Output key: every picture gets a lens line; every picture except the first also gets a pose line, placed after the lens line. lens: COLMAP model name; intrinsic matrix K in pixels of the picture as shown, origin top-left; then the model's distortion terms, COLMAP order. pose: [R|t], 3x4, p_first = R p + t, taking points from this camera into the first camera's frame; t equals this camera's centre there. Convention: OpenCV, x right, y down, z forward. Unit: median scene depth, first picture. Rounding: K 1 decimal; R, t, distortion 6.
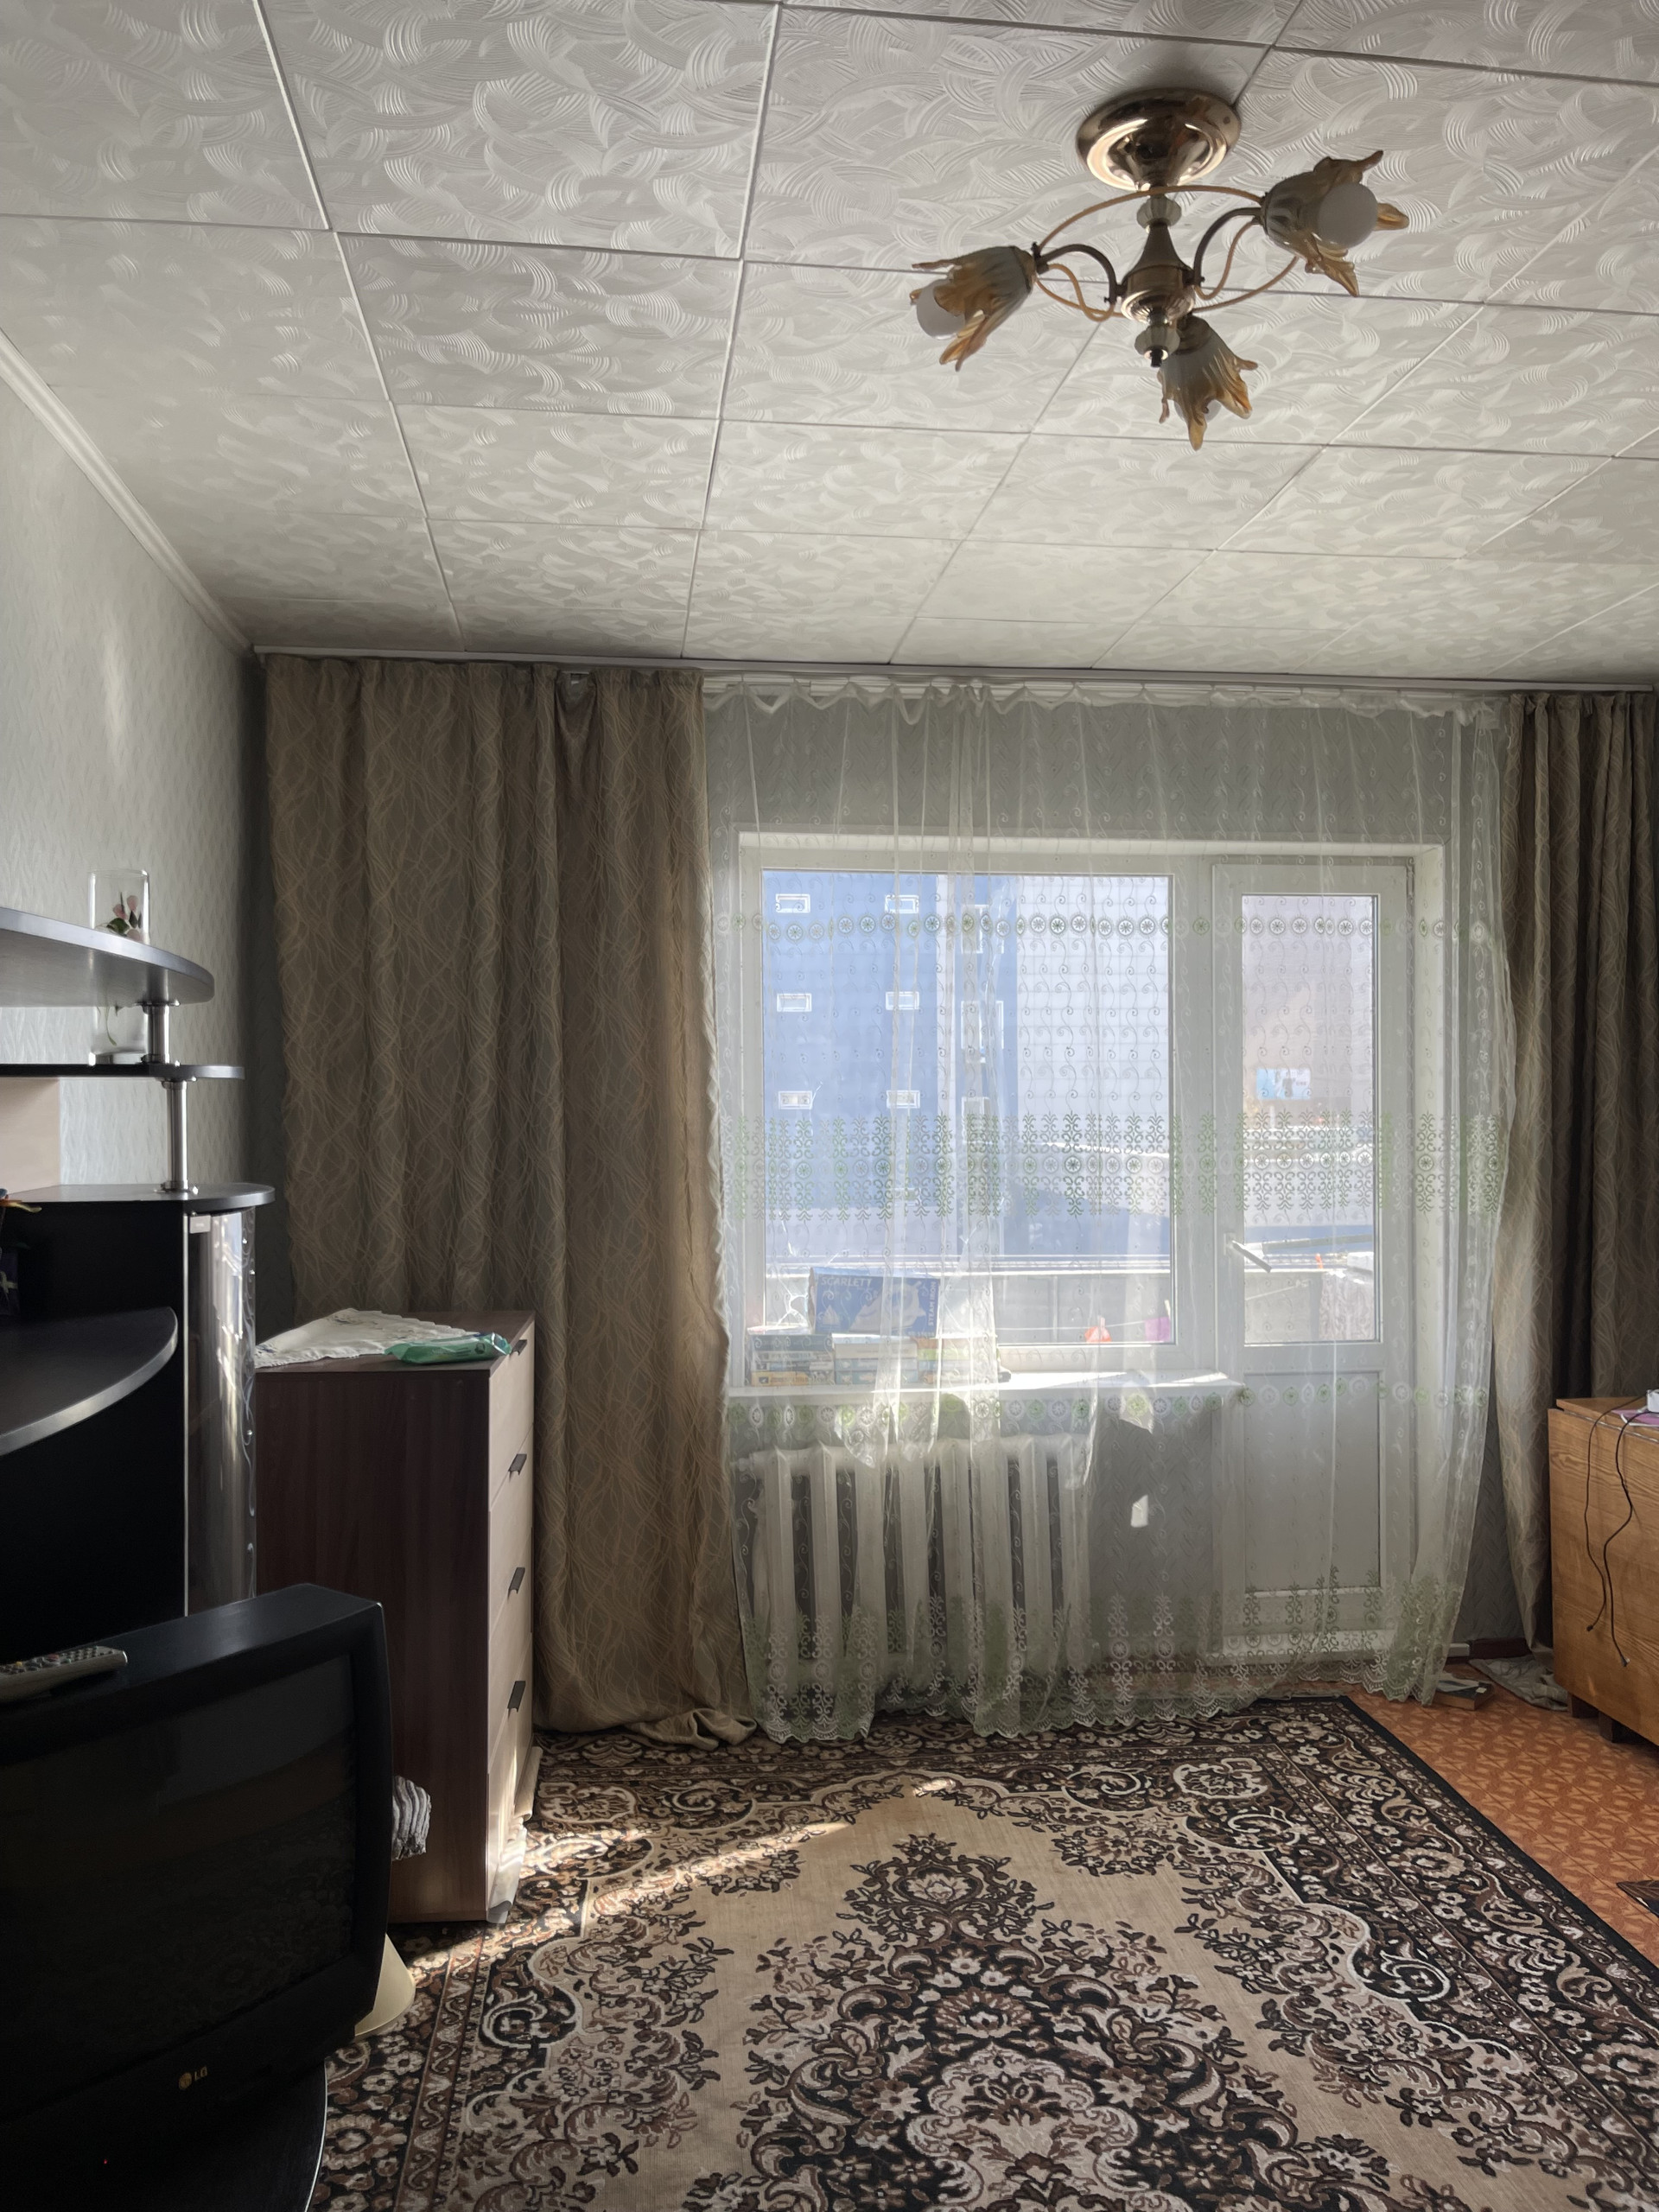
lens RADIAL K [[1658.0, 0, 809.7], [0, 1658.0, 1098.8], [0, 0, 1]] dist [0.052250, -0.072825]
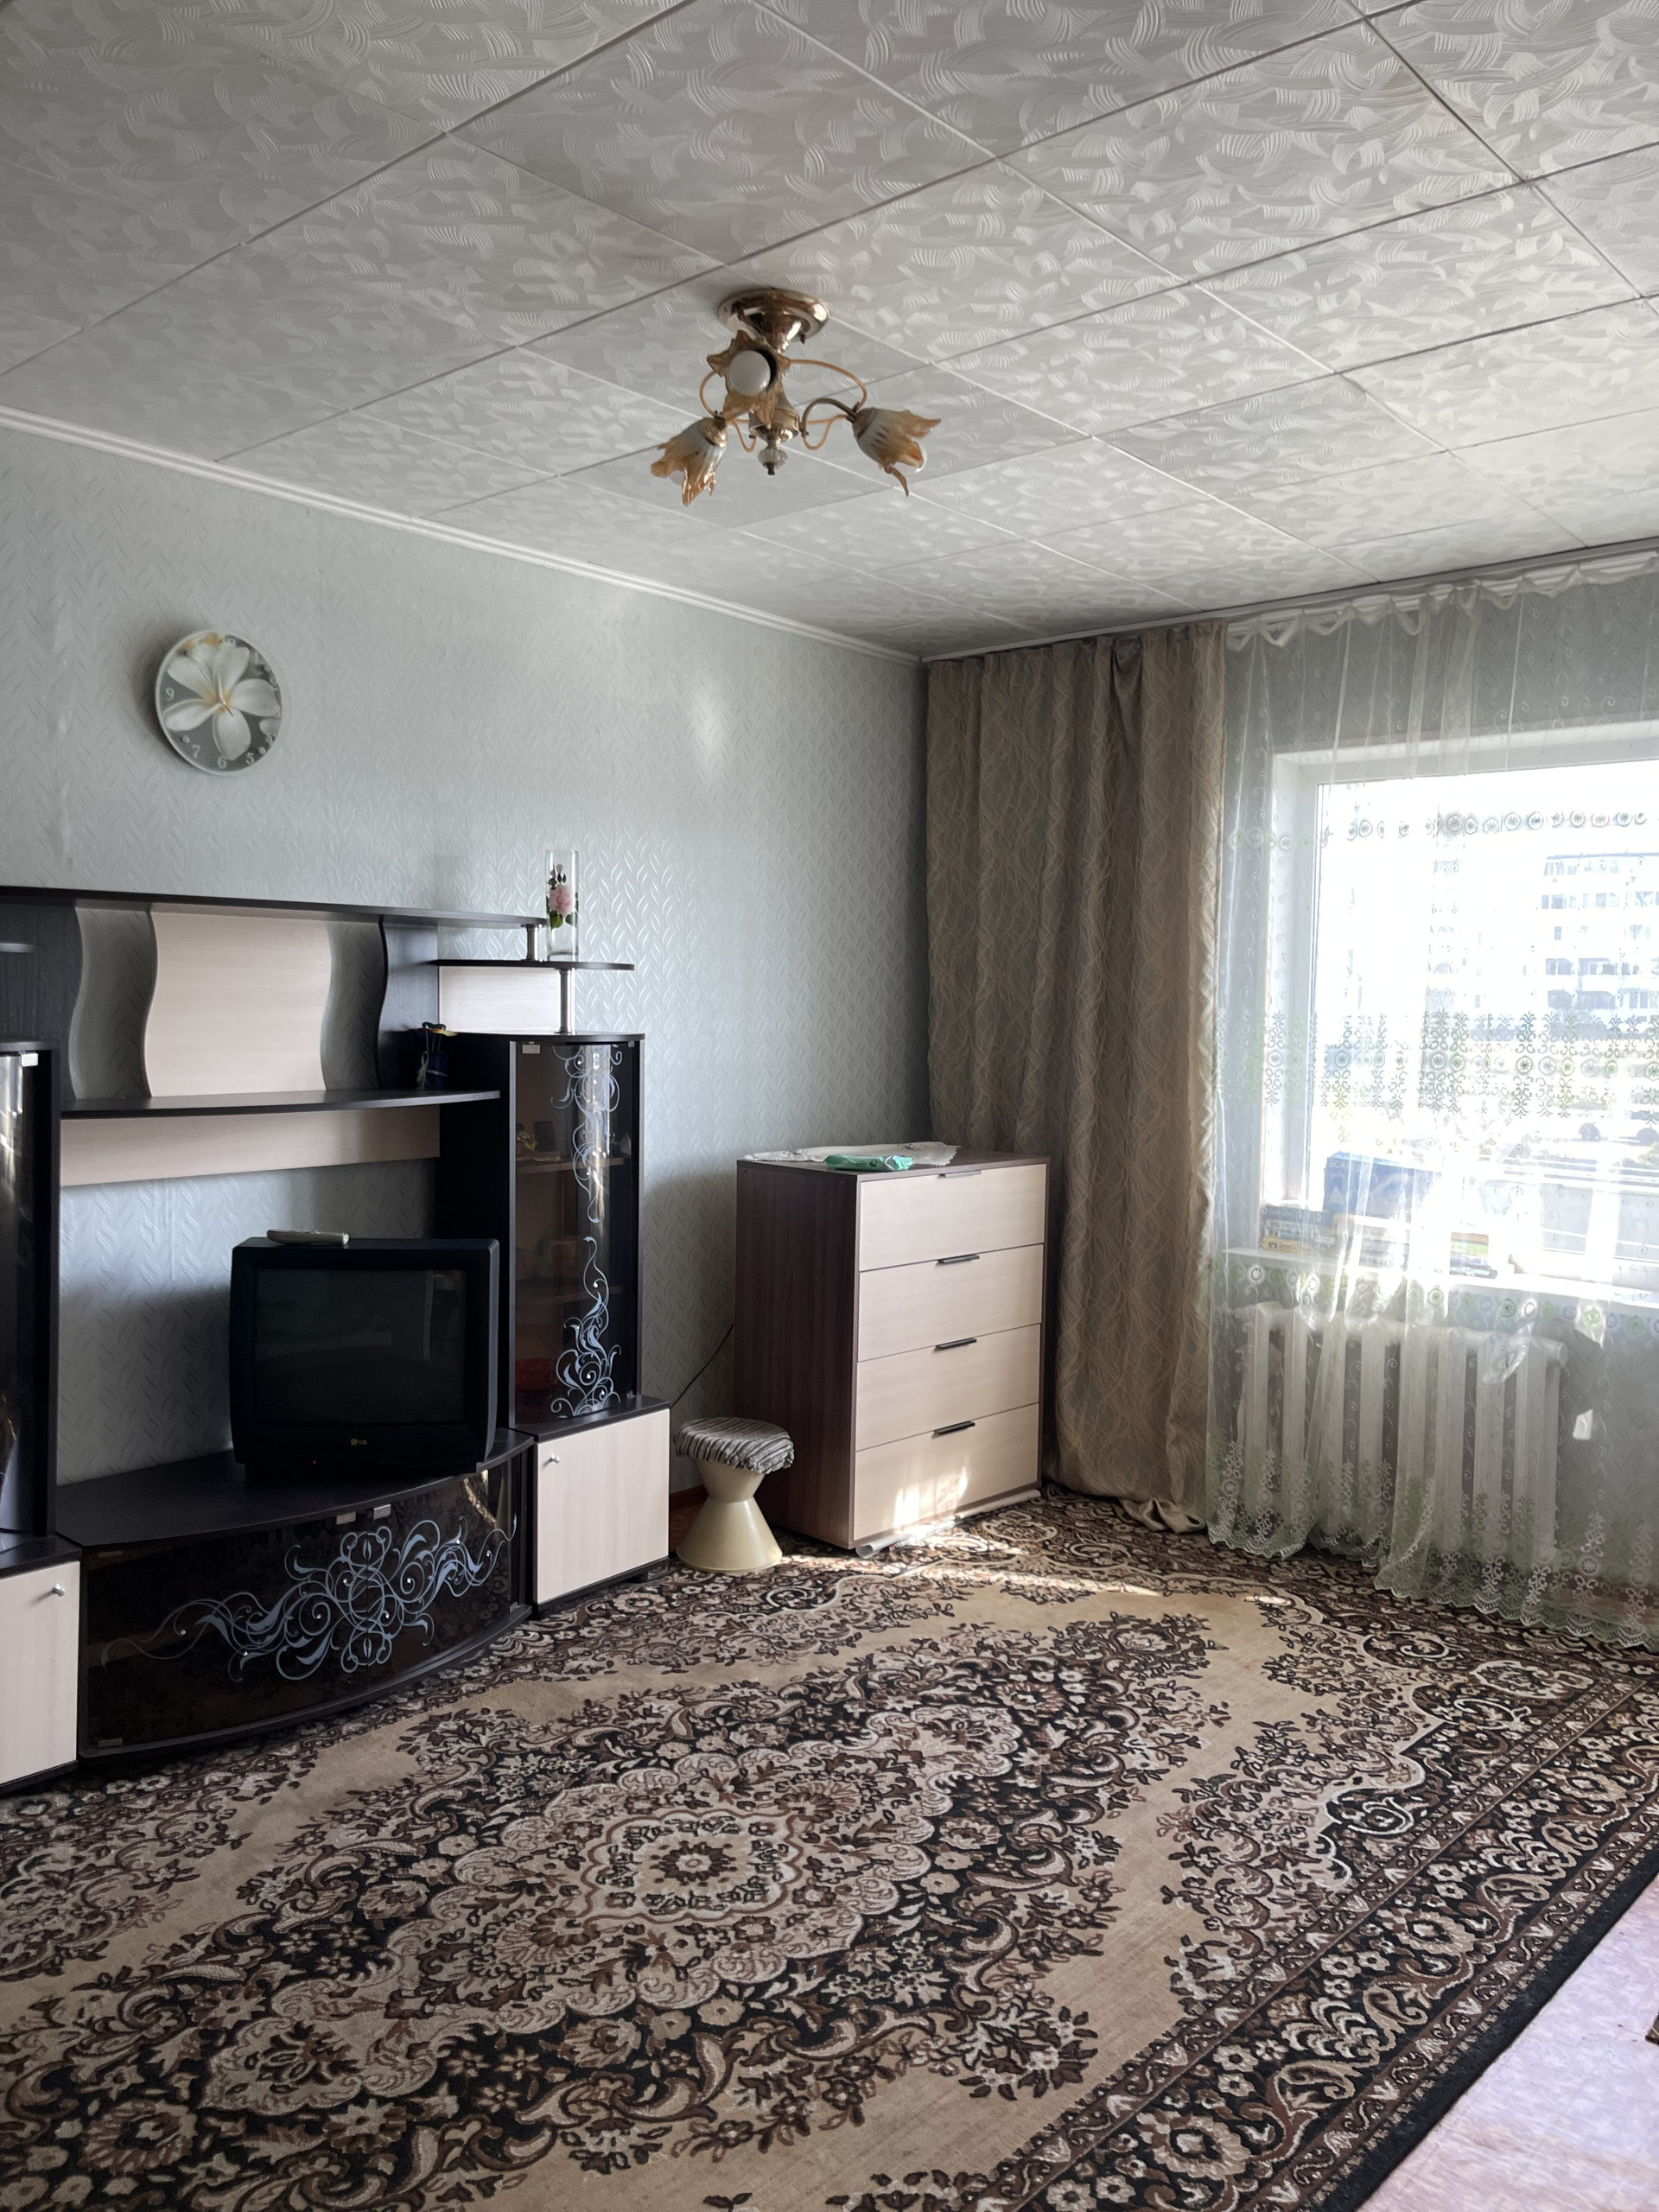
lens RADIAL K [[1658.0, 0, 821.9], [0, 1658.0, 1103.2], [0, 0, 1]] dist [0.052250, -0.072825]
pose [[0.655082, 0.062786, -0.752945, 0.794431], [-0.019905, 0.997630, 0.065872, 0.006251], [0.755296, -0.028164, 0.654779, 0.039789]]
